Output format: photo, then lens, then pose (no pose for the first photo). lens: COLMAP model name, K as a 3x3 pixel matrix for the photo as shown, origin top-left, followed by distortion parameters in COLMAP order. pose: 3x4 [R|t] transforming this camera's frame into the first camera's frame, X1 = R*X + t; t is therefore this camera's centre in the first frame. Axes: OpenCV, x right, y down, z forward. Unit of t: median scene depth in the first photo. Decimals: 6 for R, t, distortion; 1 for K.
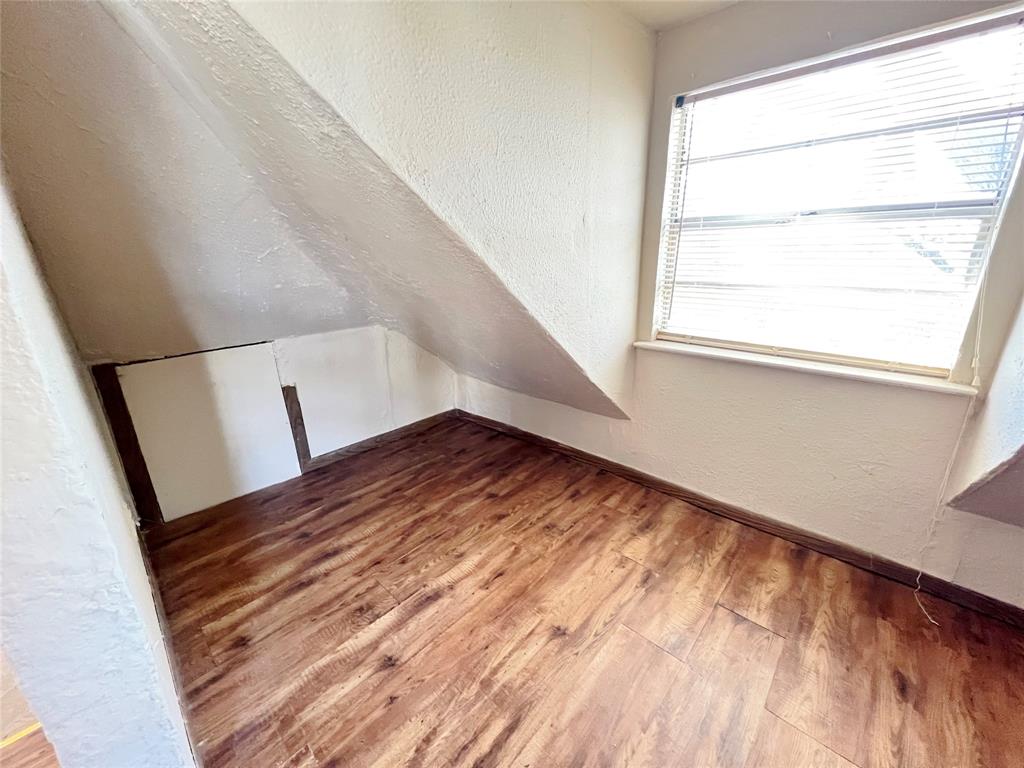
lens RADIAL K [[407.6, 0, 513.5], [0, 407.6, 383.9], [0, 0, 1]] dist [-0.001343, 0.000751]
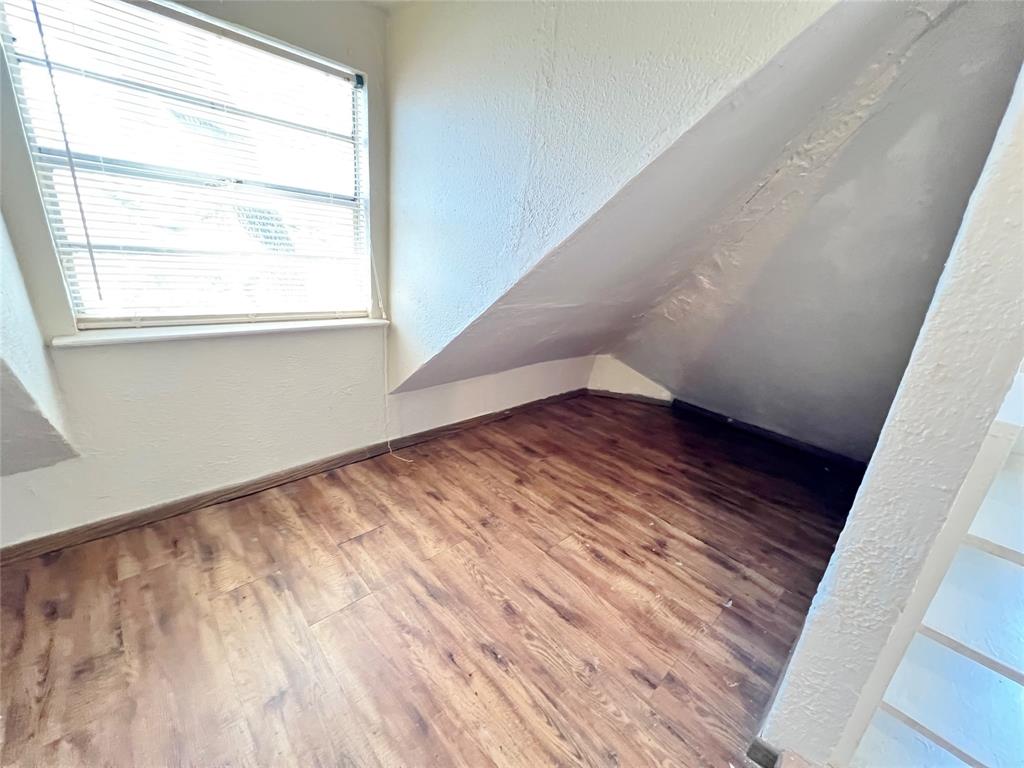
lens RADIAL K [[407.6, 0, 512.9], [0, 407.6, 384.8], [0, 0, 1]] dist [-0.001343, 0.000751]
pose [[0.057159, -0.310216, 0.948946, -0.357238], [0.207954, 0.933351, 0.292592, -0.090599], [-0.976467, 0.180613, 0.117860, 0.278934]]
